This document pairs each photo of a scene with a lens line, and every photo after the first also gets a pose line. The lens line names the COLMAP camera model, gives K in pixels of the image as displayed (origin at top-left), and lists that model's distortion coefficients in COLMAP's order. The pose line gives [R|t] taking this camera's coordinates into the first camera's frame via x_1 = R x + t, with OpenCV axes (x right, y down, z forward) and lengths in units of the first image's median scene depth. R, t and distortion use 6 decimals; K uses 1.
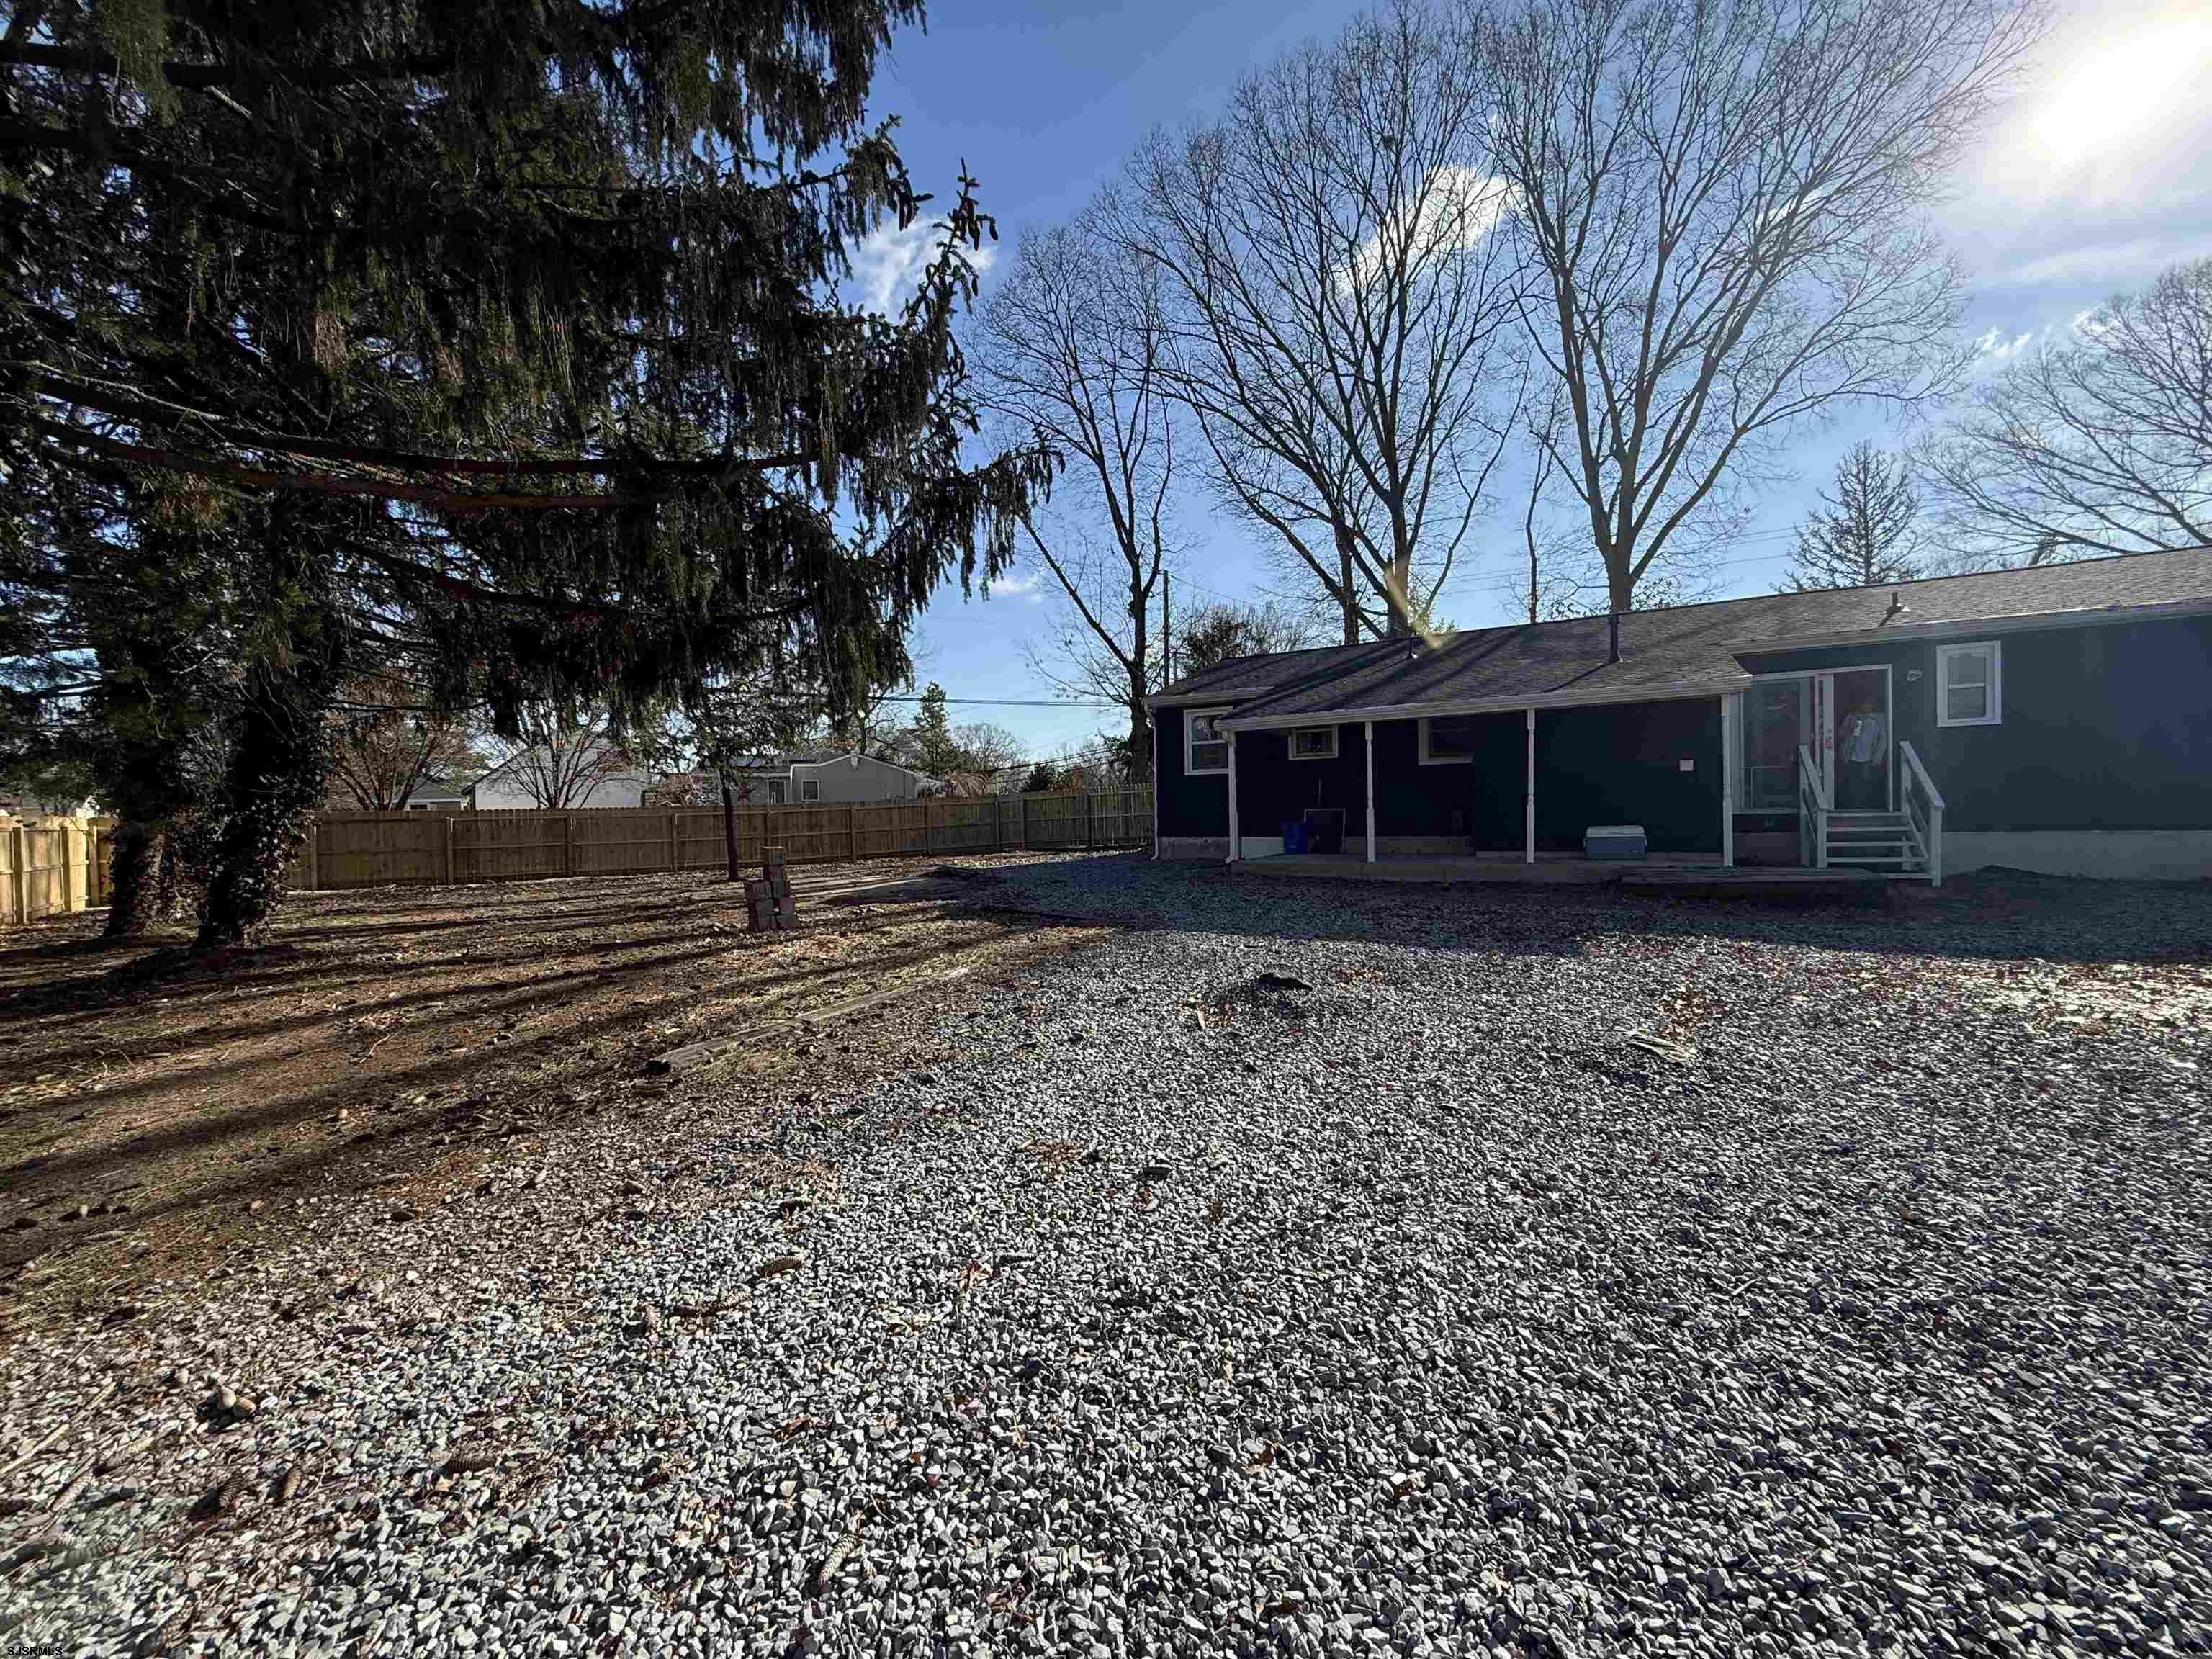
lens RADIAL K [[889.6, 0, 1101.0], [0, 889.6, 832.6], [0, 0, 1]] dist [0.006657, 0.000005]
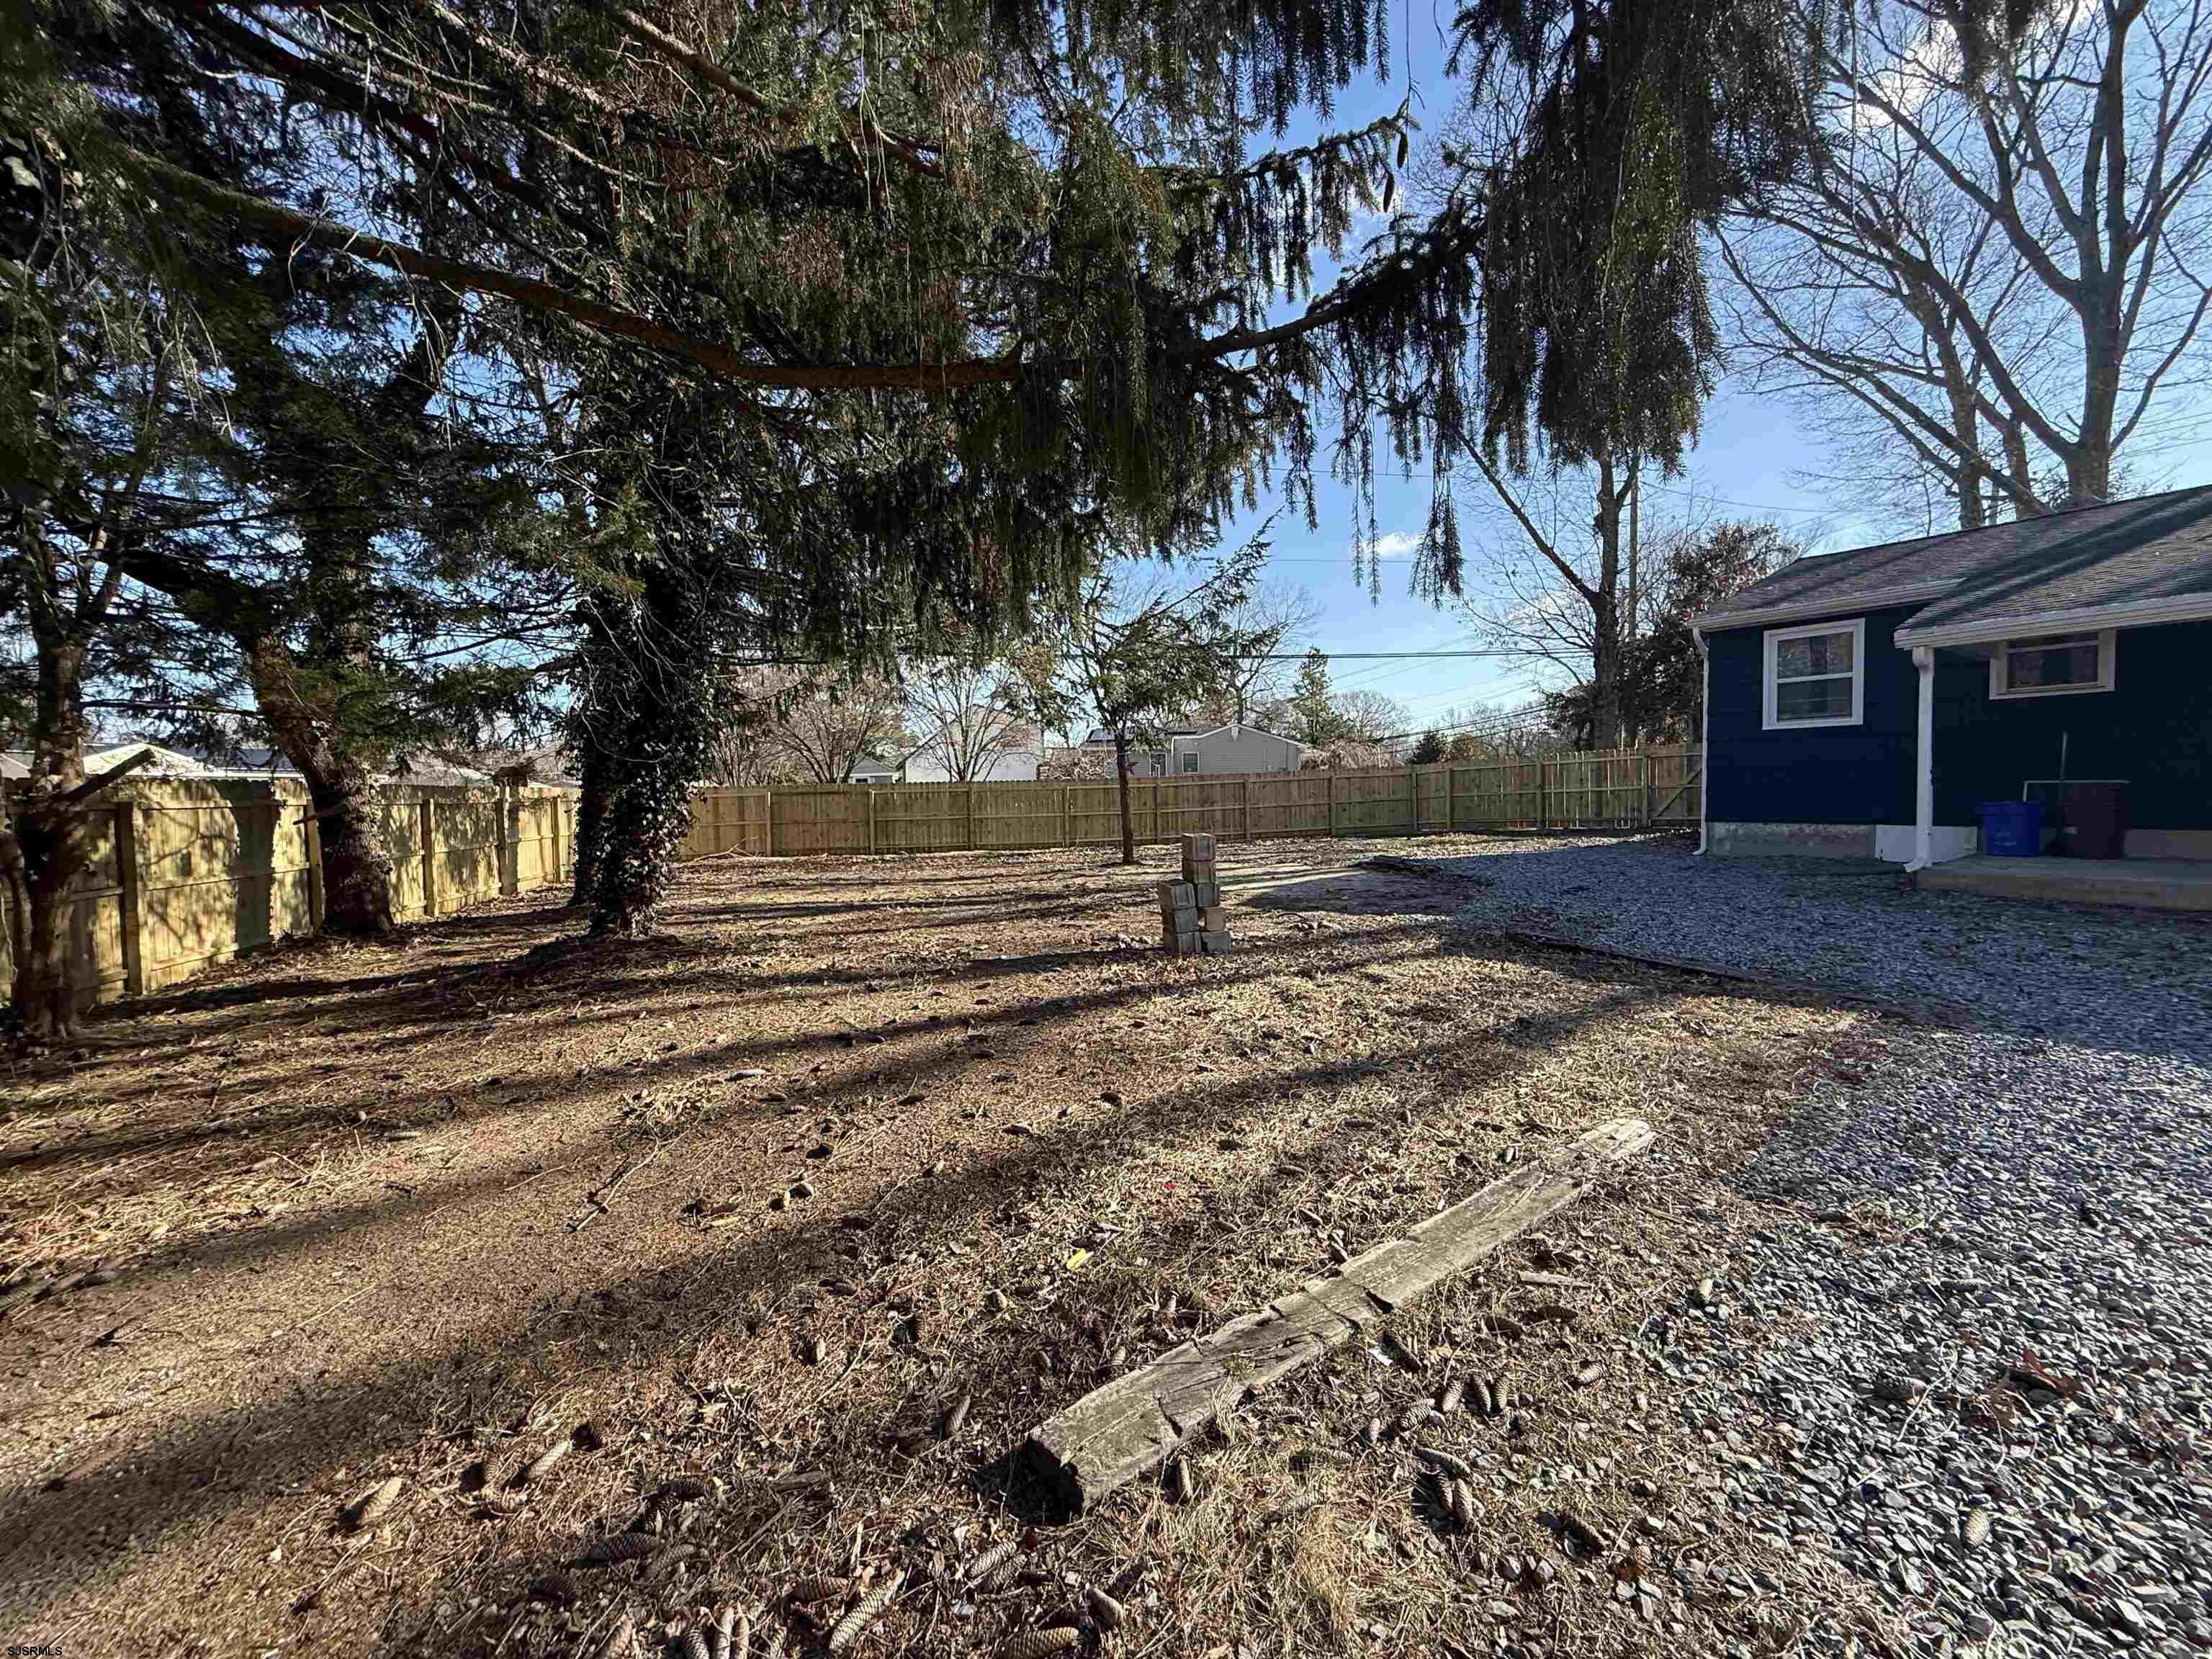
lens RADIAL K [[889.6, 0, 1099.0], [0, 889.6, 829.3], [0, 0, 1]] dist [0.006657, 0.000005]
pose [[0.918281, 0.020437, -0.395402, -0.074605], [-0.009889, 0.999539, 0.028695, -0.003392], [0.395806, -0.022440, 0.918060, 0.148879]]
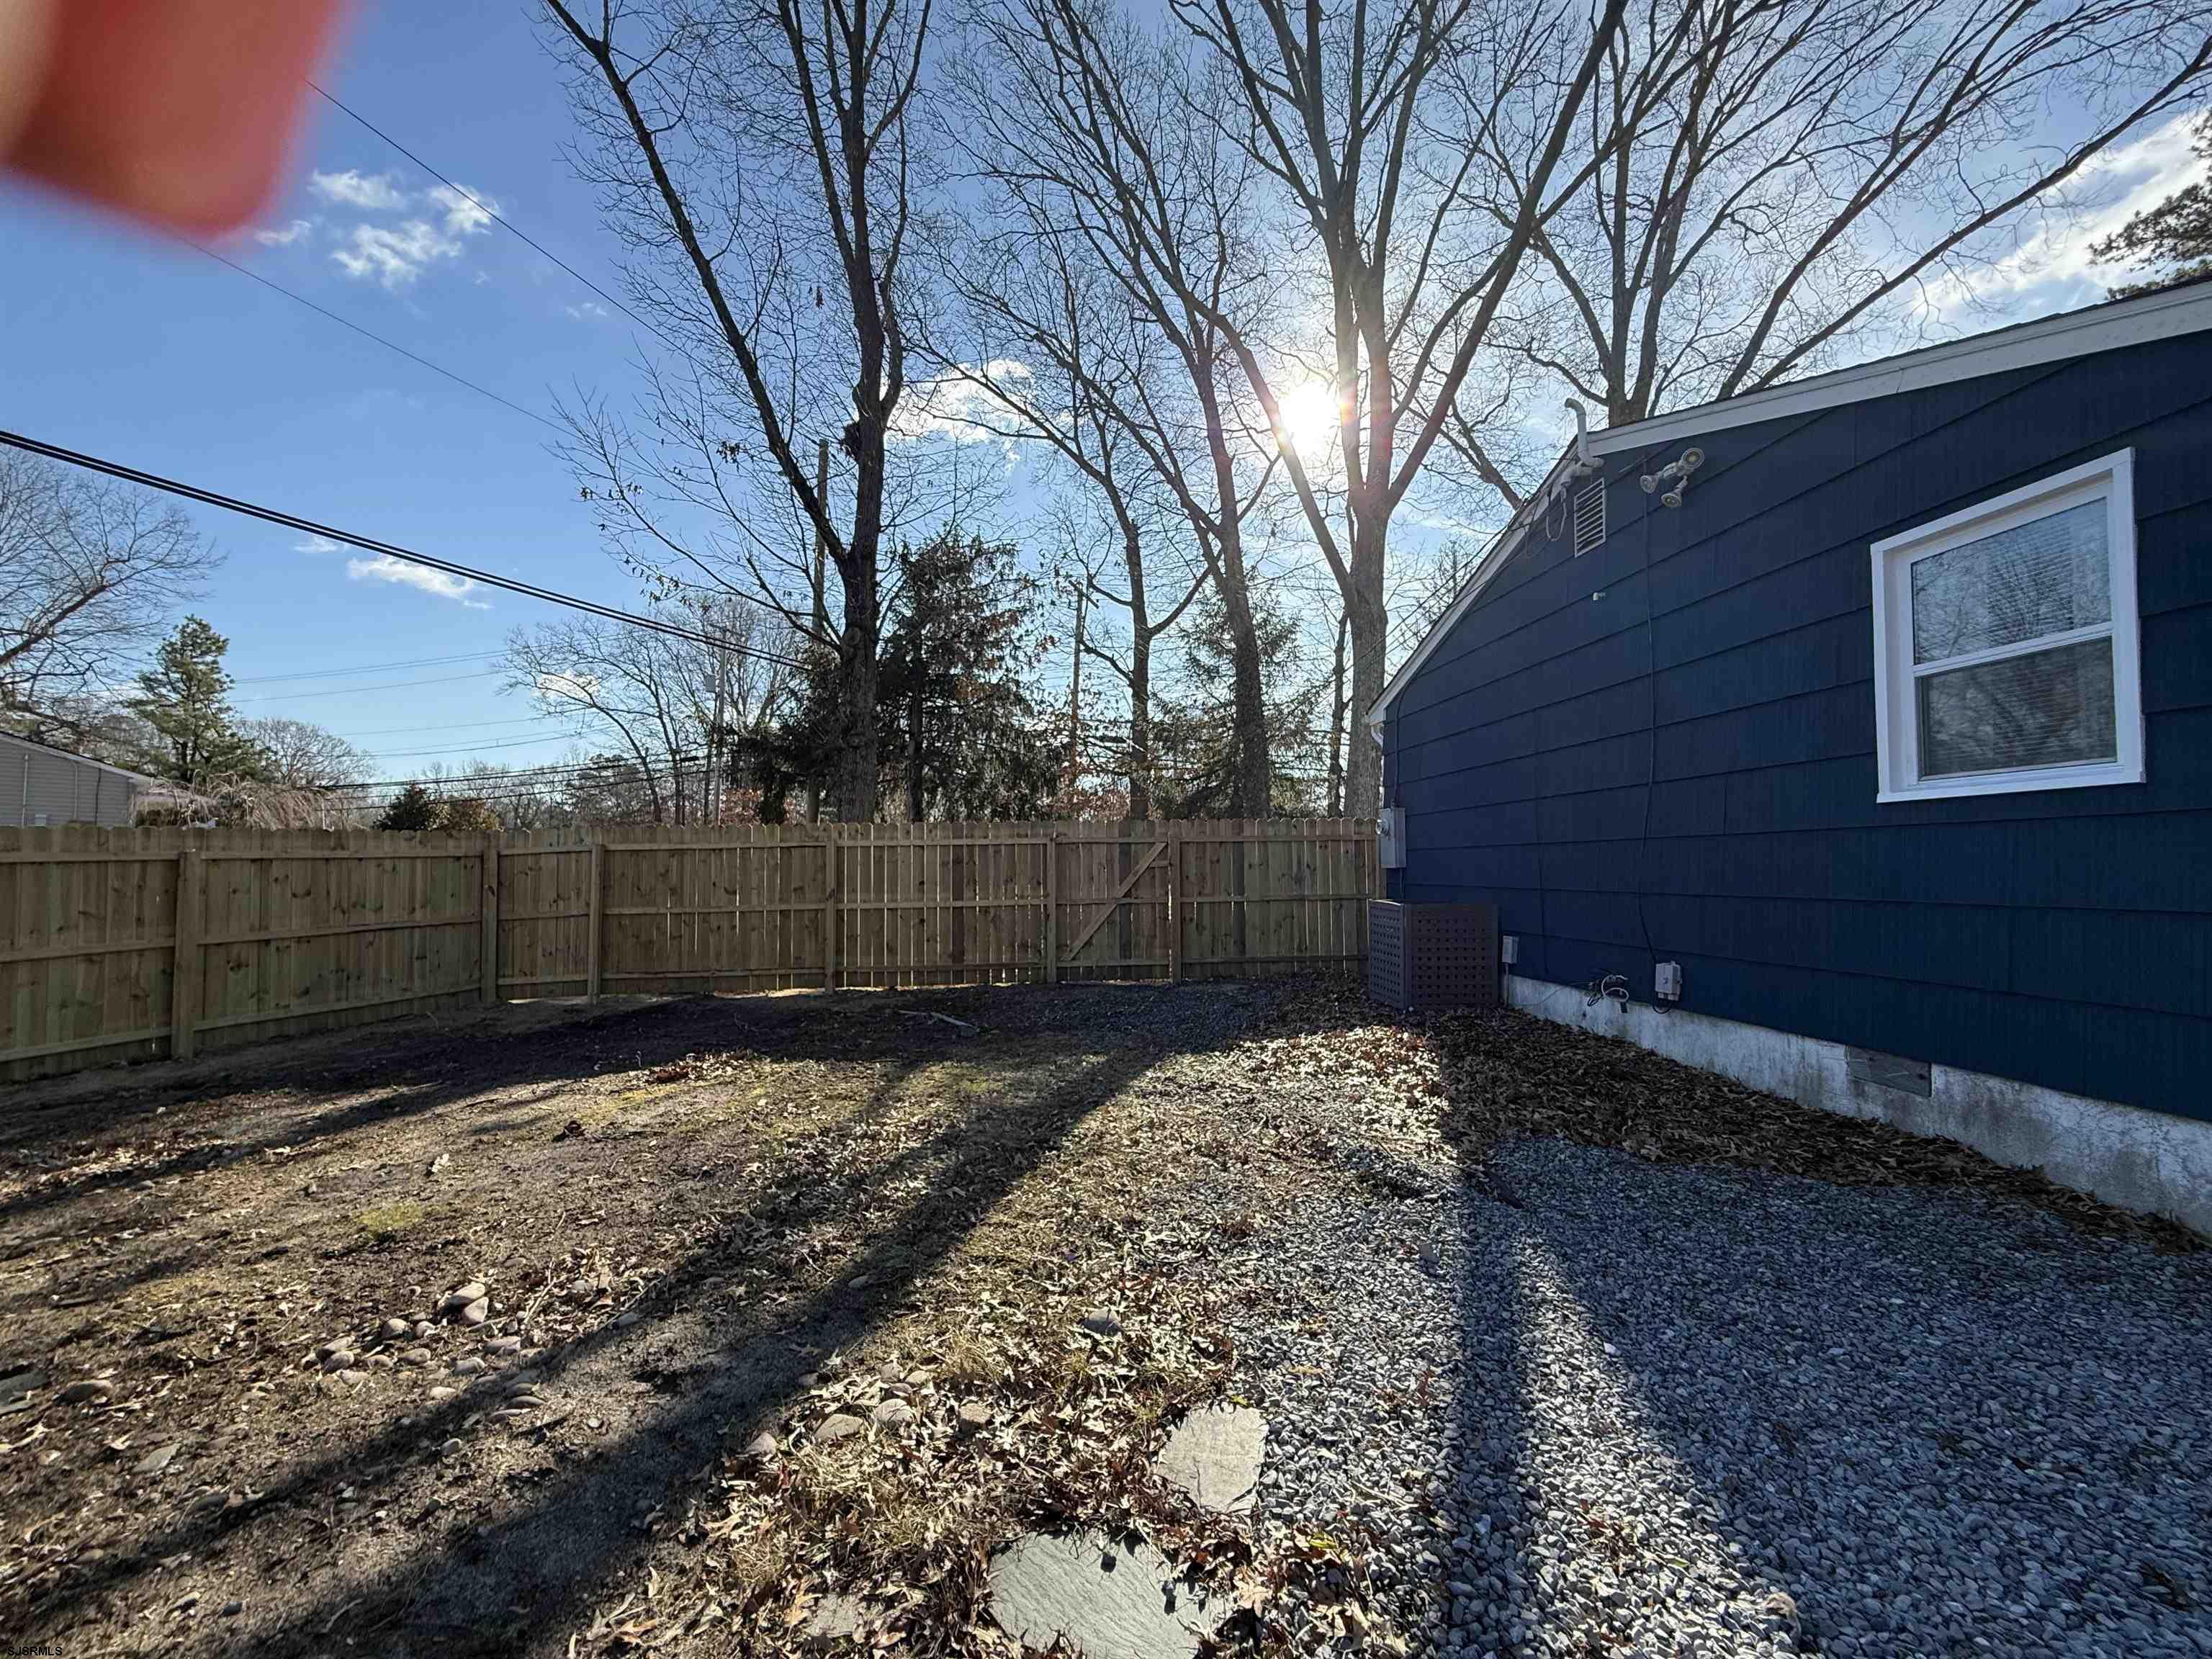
lens RADIAL K [[889.6, 0, 1096.0], [0, 889.6, 829.6], [0, 0, 1]] dist [0.006657, 0.000005]
pose [[0.814760, 0.056270, 0.577062, -0.165342], [-0.016561, 0.997132, -0.073848, -0.027500], [-0.579562, 0.050611, 0.813355, 0.805051]]
